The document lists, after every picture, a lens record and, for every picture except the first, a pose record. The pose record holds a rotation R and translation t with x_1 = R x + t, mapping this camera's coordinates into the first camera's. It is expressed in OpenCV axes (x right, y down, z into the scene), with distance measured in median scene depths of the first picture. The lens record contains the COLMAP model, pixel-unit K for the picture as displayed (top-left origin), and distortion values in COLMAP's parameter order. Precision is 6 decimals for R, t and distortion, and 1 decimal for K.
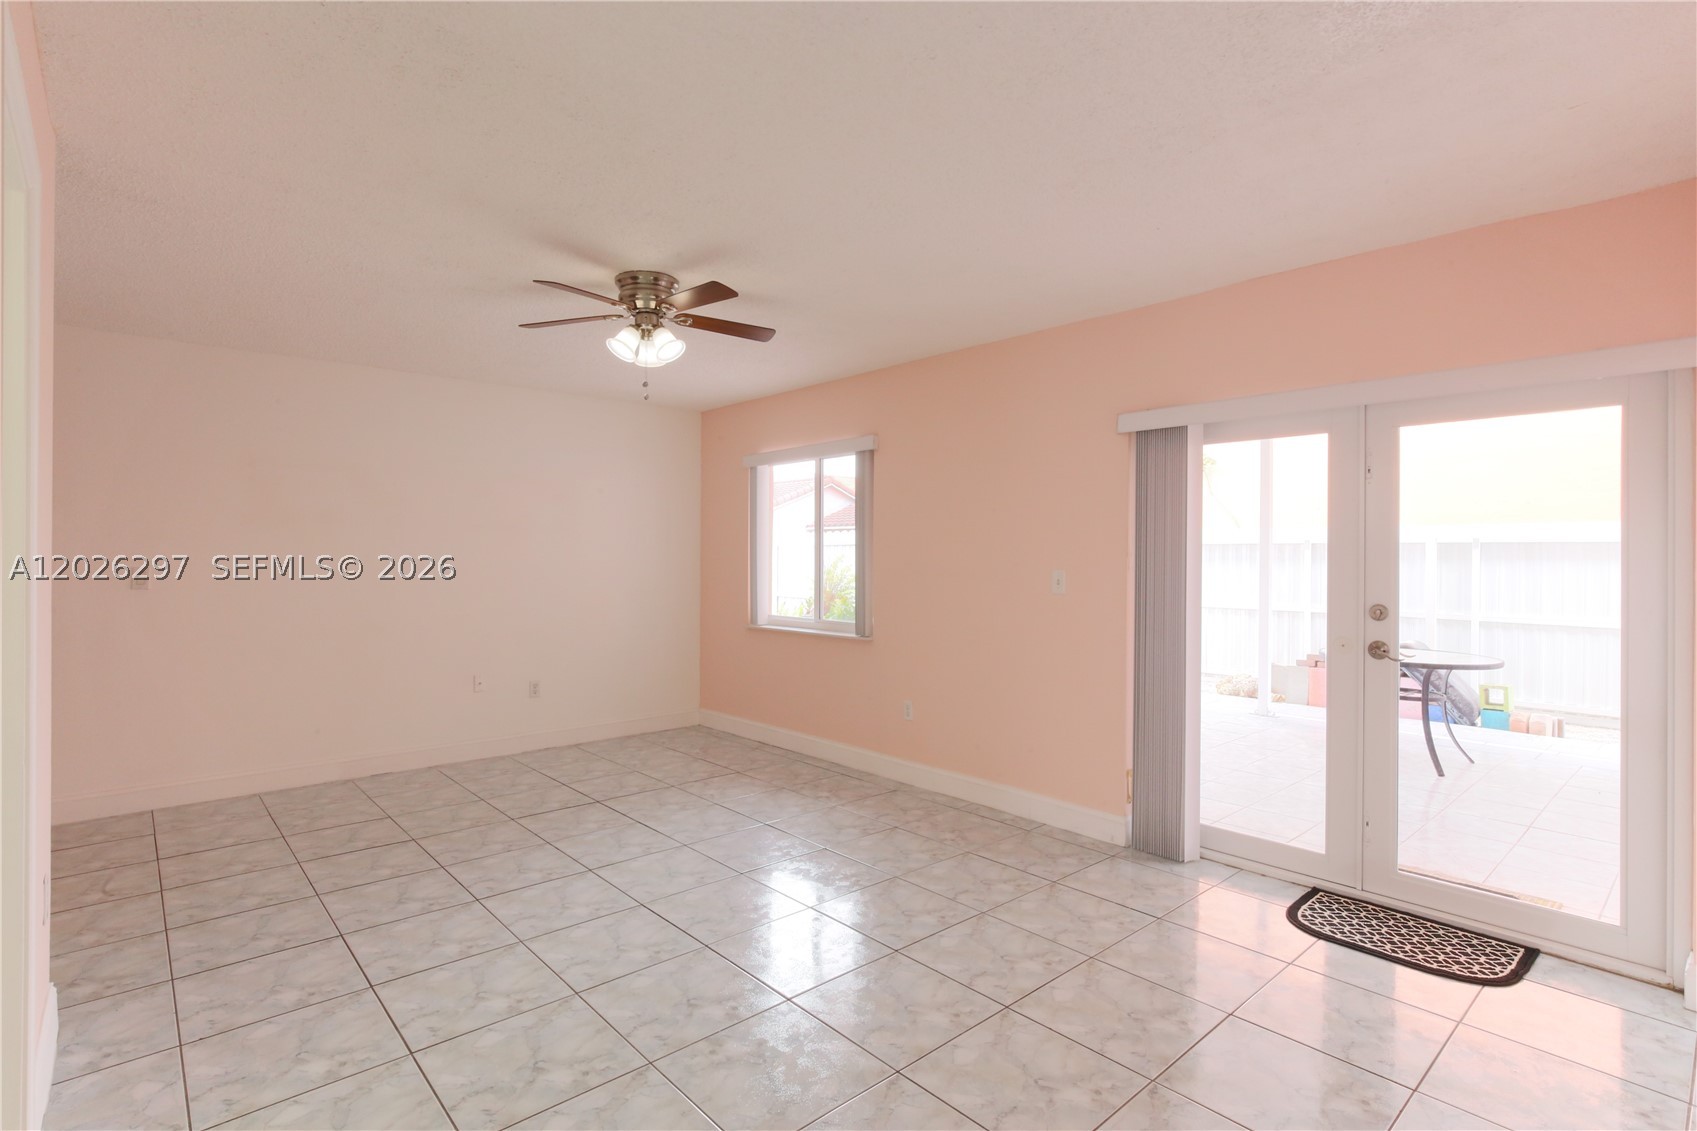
lens RADIAL K [[819.2, 0, 855.5], [0, 819.2, 552.4], [0, 0, 1]] dist [-0.011897, 0.003870]
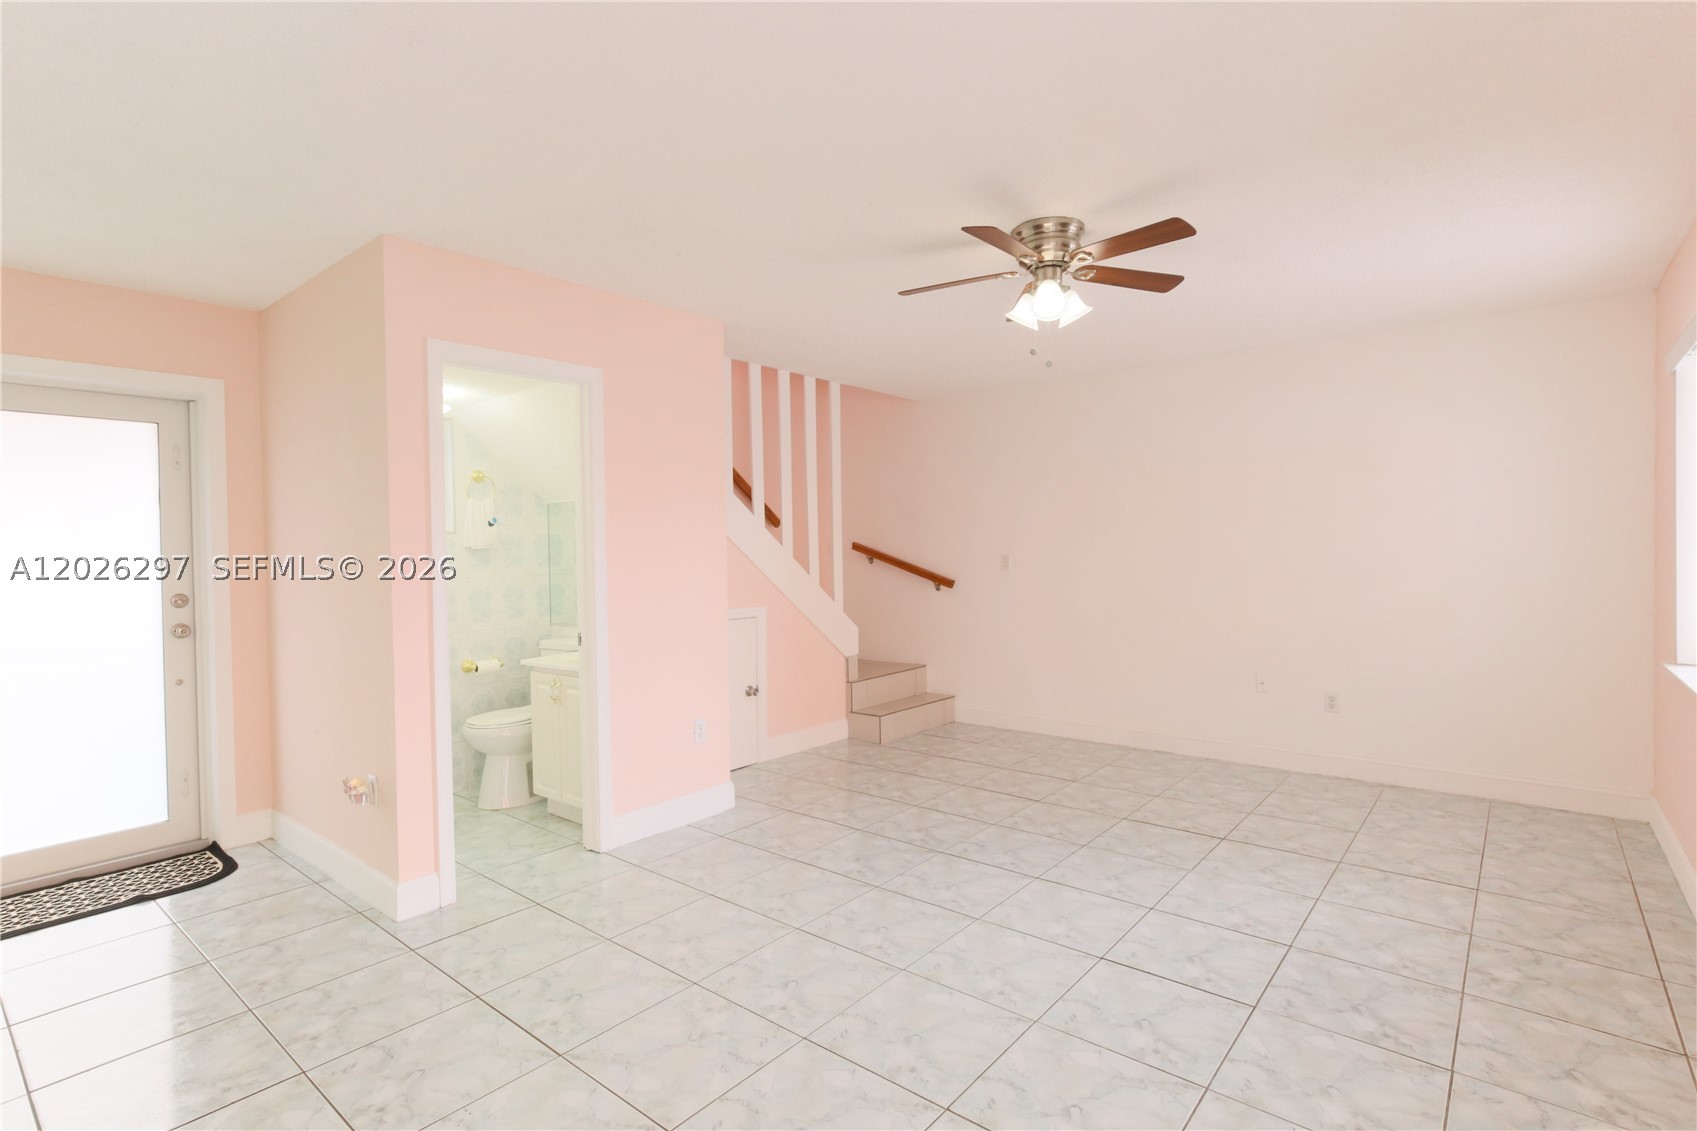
lens RADIAL K [[819.2, 0, 842.8], [0, 819.2, 555.2], [0, 0, 1]] dist [-0.011897, 0.003870]
pose [[0.140257, 0.005510, -0.990100, 0.480444], [0.017901, 0.999807, 0.008100, 0.004798], [0.989953, -0.018860, 0.140131, 0.547286]]
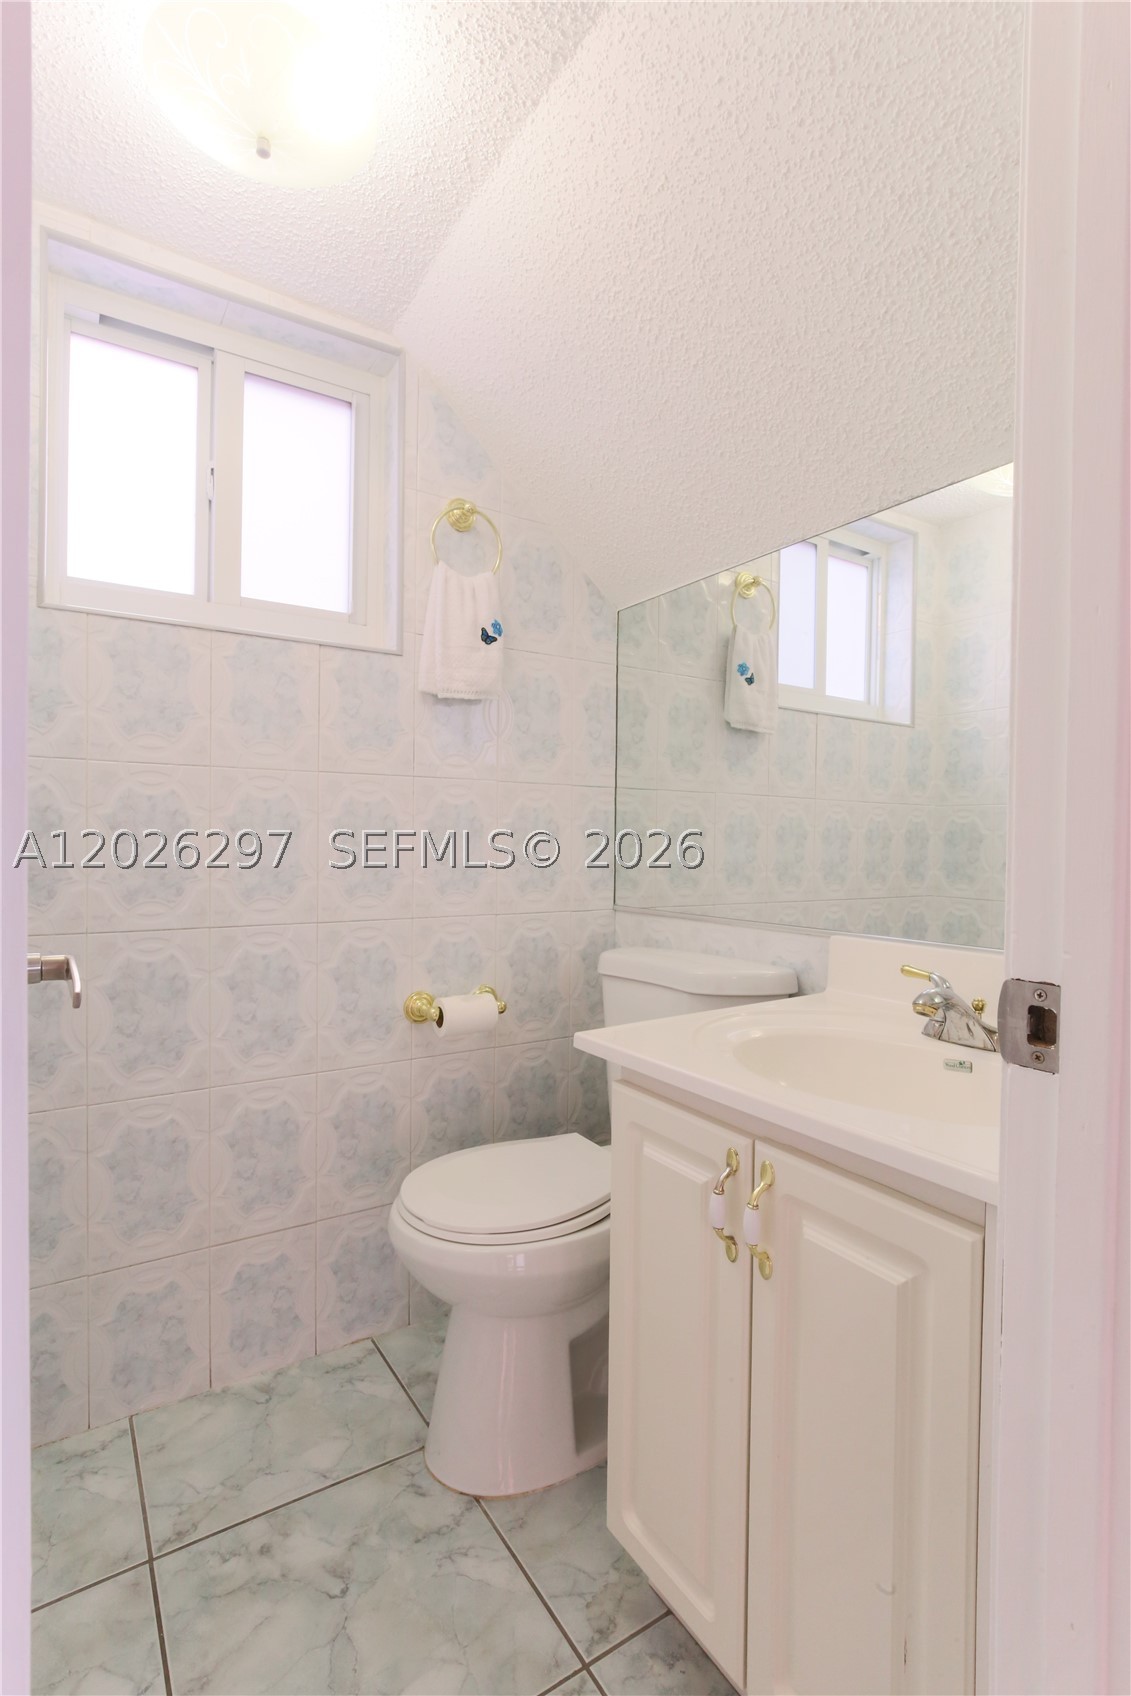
lens RADIAL K [[818.7, 0, 551.2], [0, 818.7, 845.5], [0, 0, 1]] dist [-0.011897, 0.003870]
pose [[-0.175263, 0.003865, -0.984514, -0.278840], [-0.014017, 0.999881, 0.006421, 0.067547], [0.984422, 0.014925, -0.175188, 0.337518]]
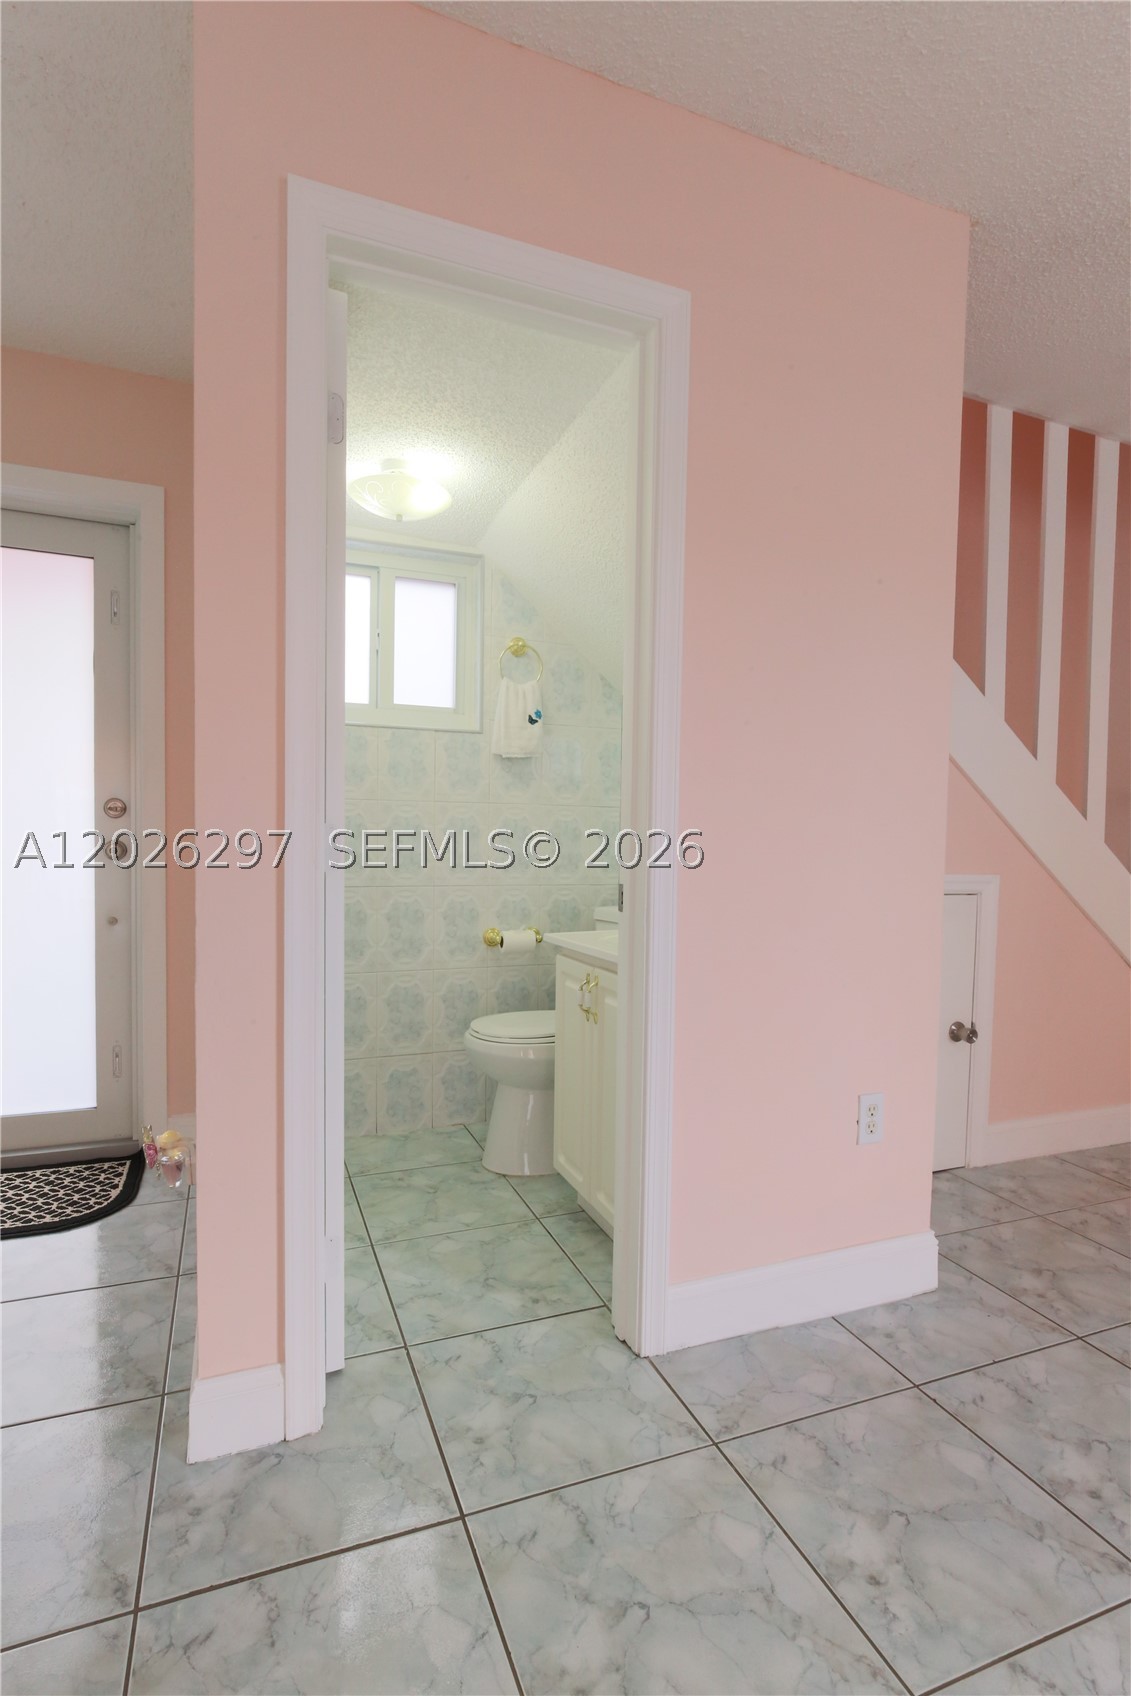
lens RADIAL K [[818.7, 0, 548.1], [0, 818.7, 867.2], [0, 0, 1]] dist [-0.011897, 0.003870]
pose [[-0.363551, 0.022090, -0.931312, -0.025928], [-0.017782, 0.999372, 0.030645, 0.069291], [0.931405, 0.027701, -0.362930, 0.505342]]
